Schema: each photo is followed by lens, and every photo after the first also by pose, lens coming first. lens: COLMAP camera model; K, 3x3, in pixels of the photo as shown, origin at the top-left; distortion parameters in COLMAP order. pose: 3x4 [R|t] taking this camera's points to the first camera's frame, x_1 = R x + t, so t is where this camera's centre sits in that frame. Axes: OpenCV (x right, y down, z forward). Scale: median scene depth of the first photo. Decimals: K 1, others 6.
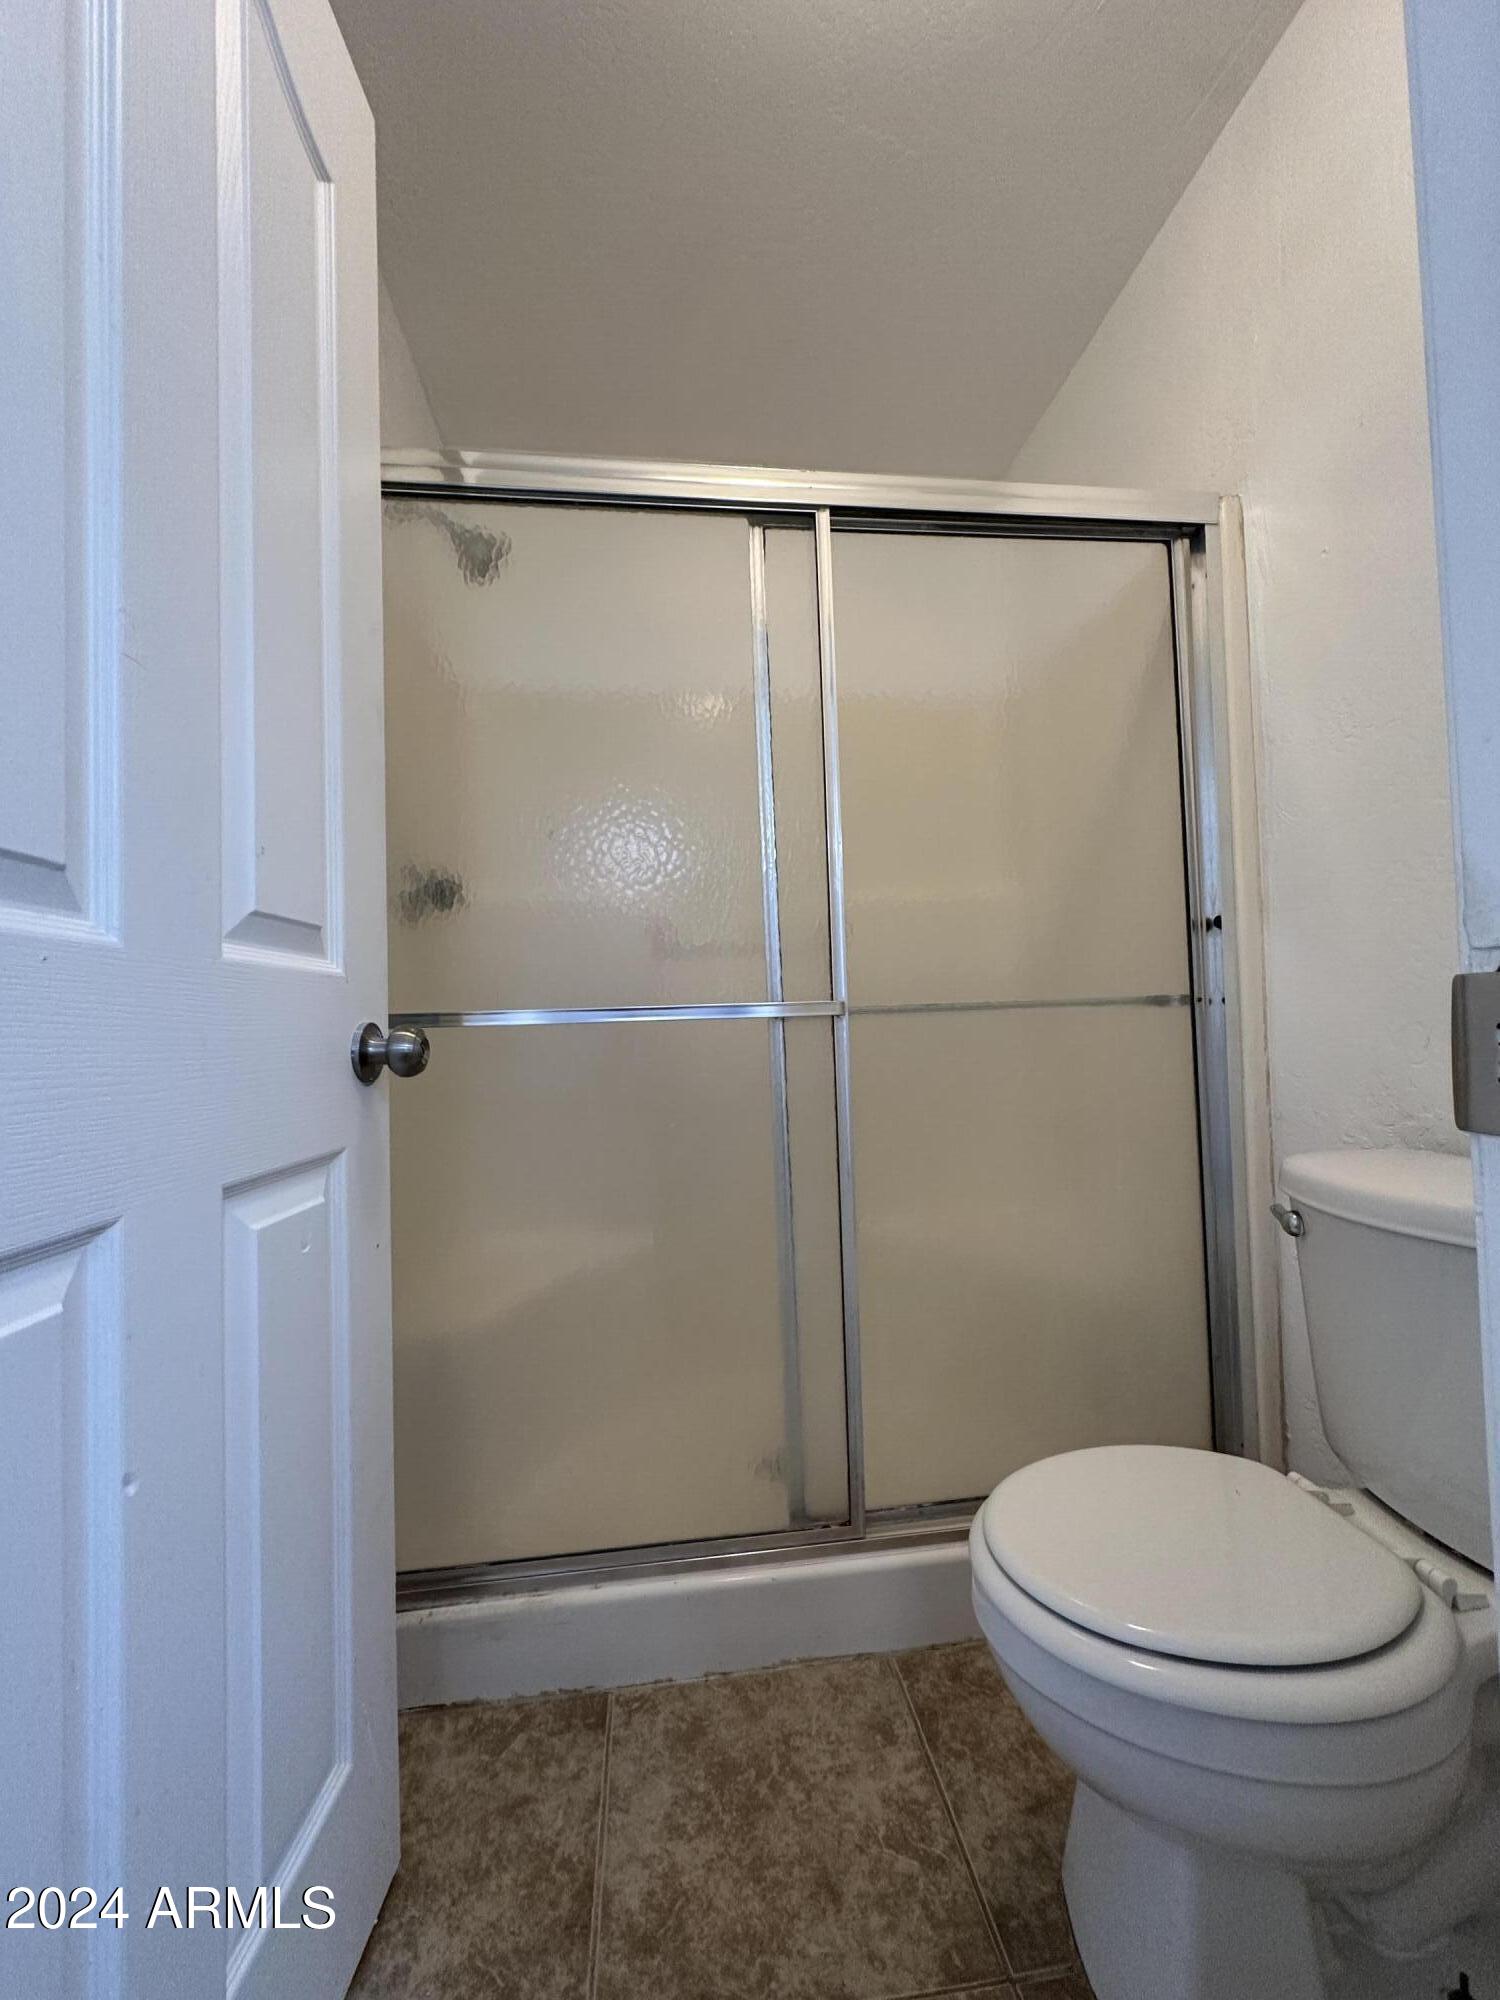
lens RADIAL K [[797.3, 0, 750.0], [0, 797.3, 1000.0], [0, 0, 1]] dist [-0.003406, 0.000892]
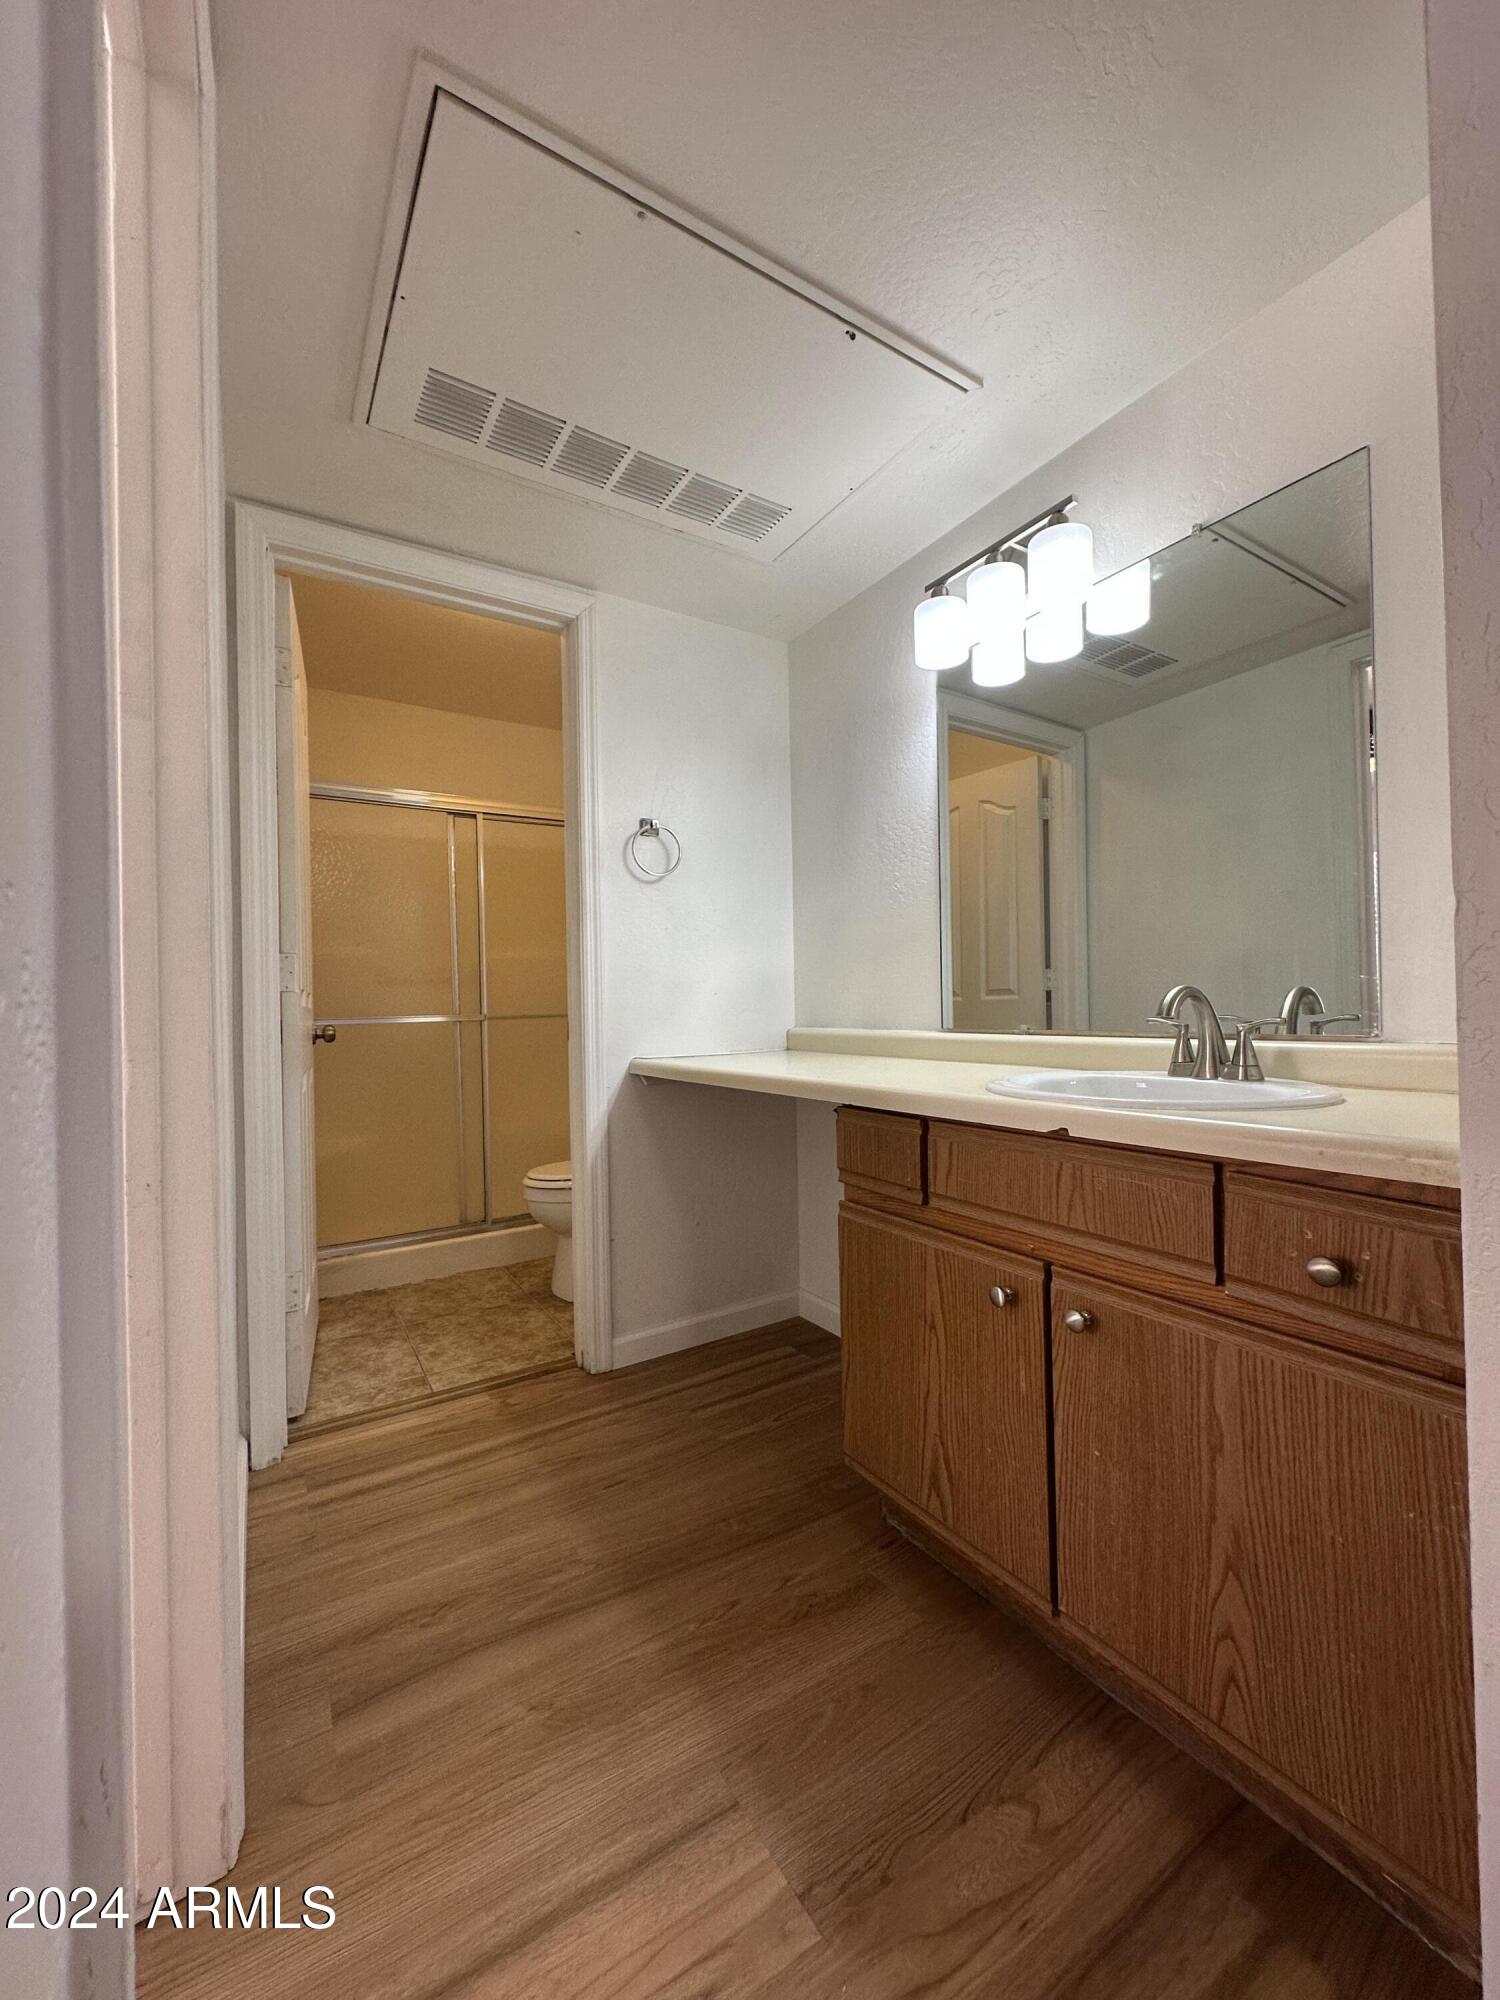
lens RADIAL K [[797.3, 0, 750.0], [0, 797.3, 1000.0], [0, 0, 1]] dist [-0.003406, 0.000892]
pose [[0.904704, 0.014607, 0.425790, -0.223265], [-0.018751, 0.999809, 0.005542, -0.083110], [-0.425628, -0.012998, 0.904805, -1.820077]]
